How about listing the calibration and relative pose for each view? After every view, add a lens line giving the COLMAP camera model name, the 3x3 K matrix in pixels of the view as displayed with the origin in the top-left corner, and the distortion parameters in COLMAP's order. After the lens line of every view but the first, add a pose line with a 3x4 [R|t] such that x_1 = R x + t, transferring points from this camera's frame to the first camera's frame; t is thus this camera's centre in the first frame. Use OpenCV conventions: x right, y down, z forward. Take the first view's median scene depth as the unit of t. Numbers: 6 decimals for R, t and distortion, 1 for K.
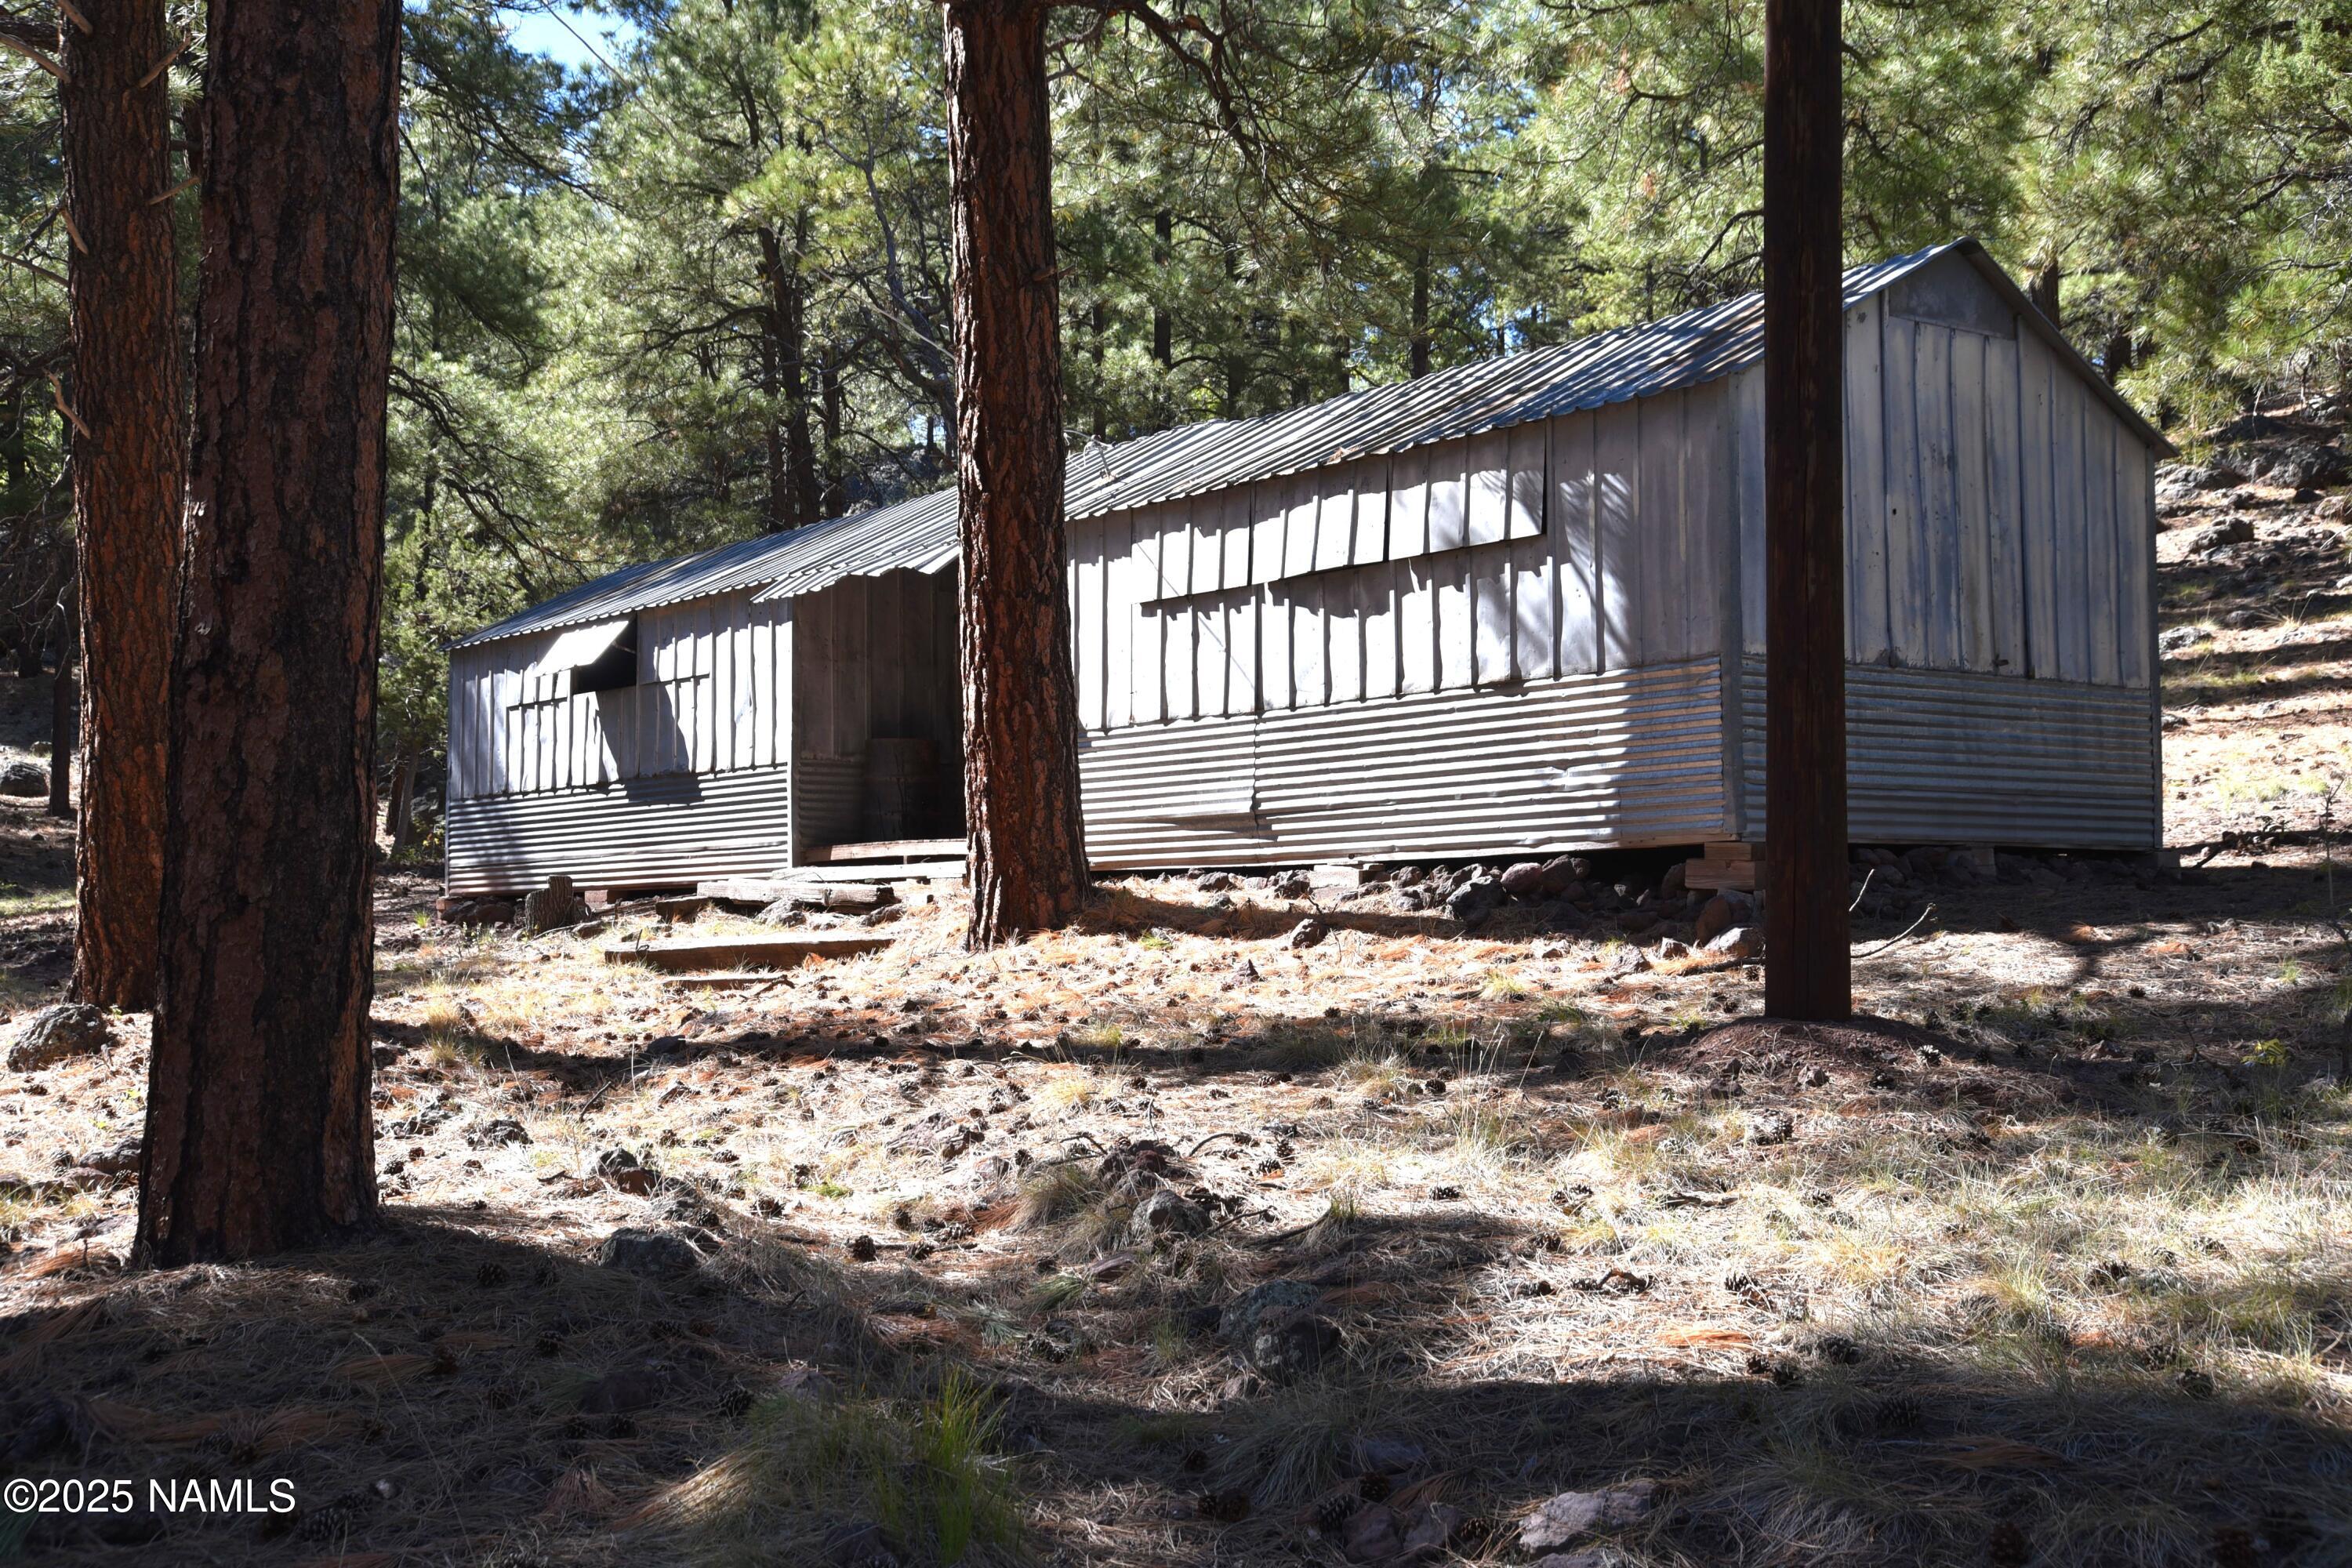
lens RADIAL K [[2800.4, 0, 1182.7], [0, 2800.4, 776.4], [0, 0, 1]] dist [0.018053, 0.000000]
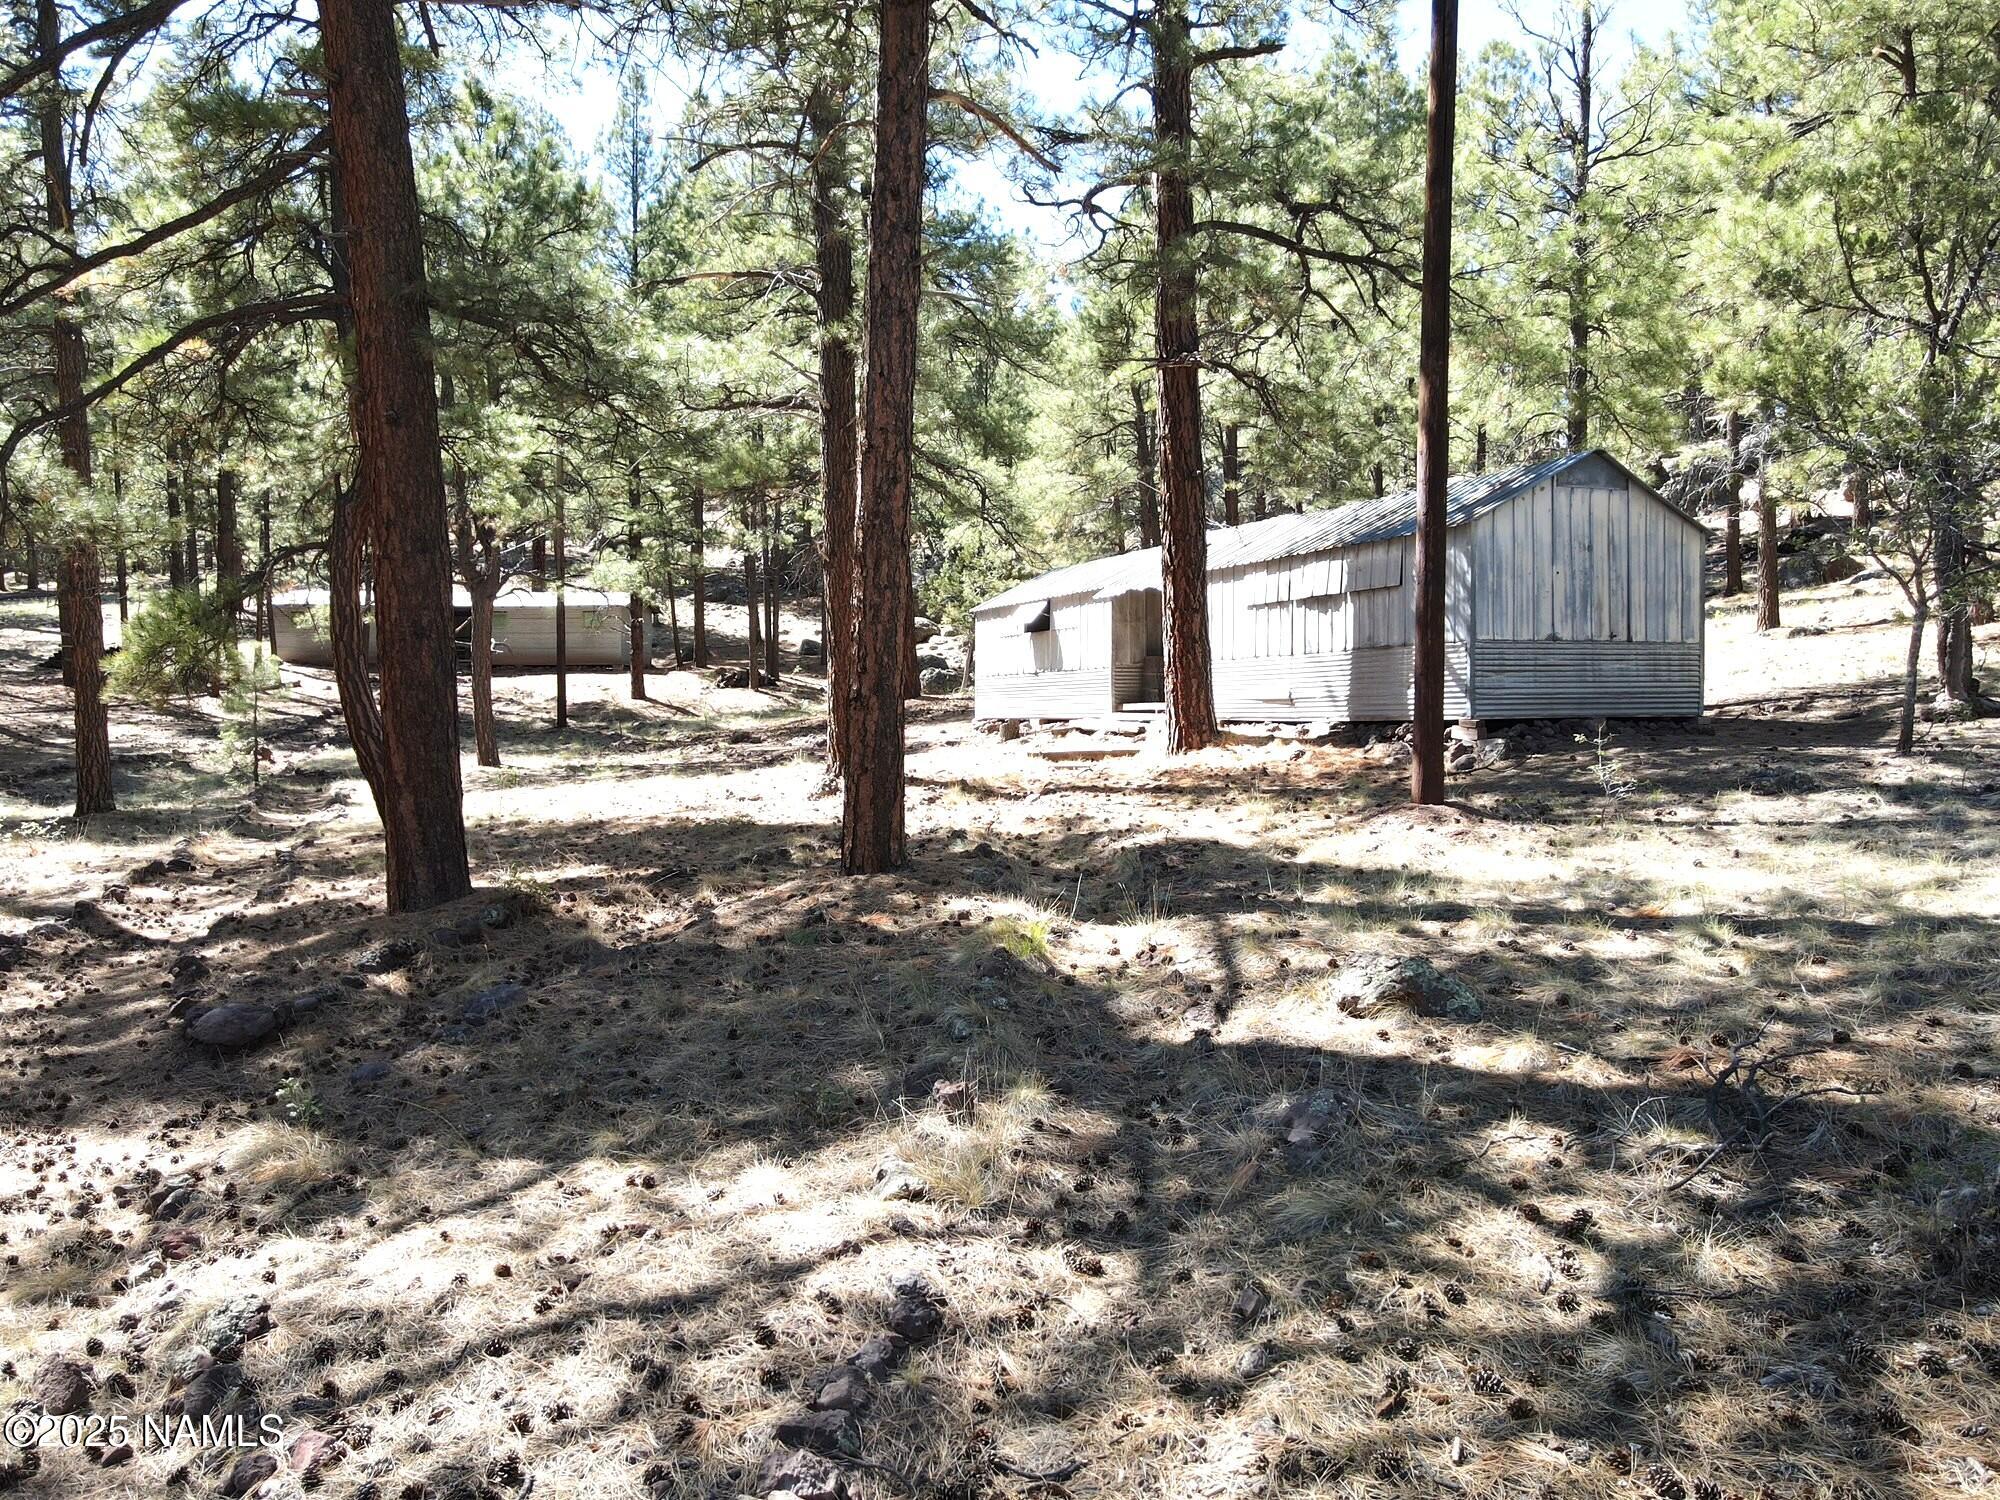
lens RADIAL K [[1413.2, 0, 996.5], [0, 1413.2, 744.2], [0, 0, 1]] dist [0.008396, 0.001382]
pose [[0.967198, 0.006716, -0.253937, 0.084721], [0.012281, 0.997245, 0.073154, -0.036218], [0.253728, -0.073873, 0.964450, -0.196684]]
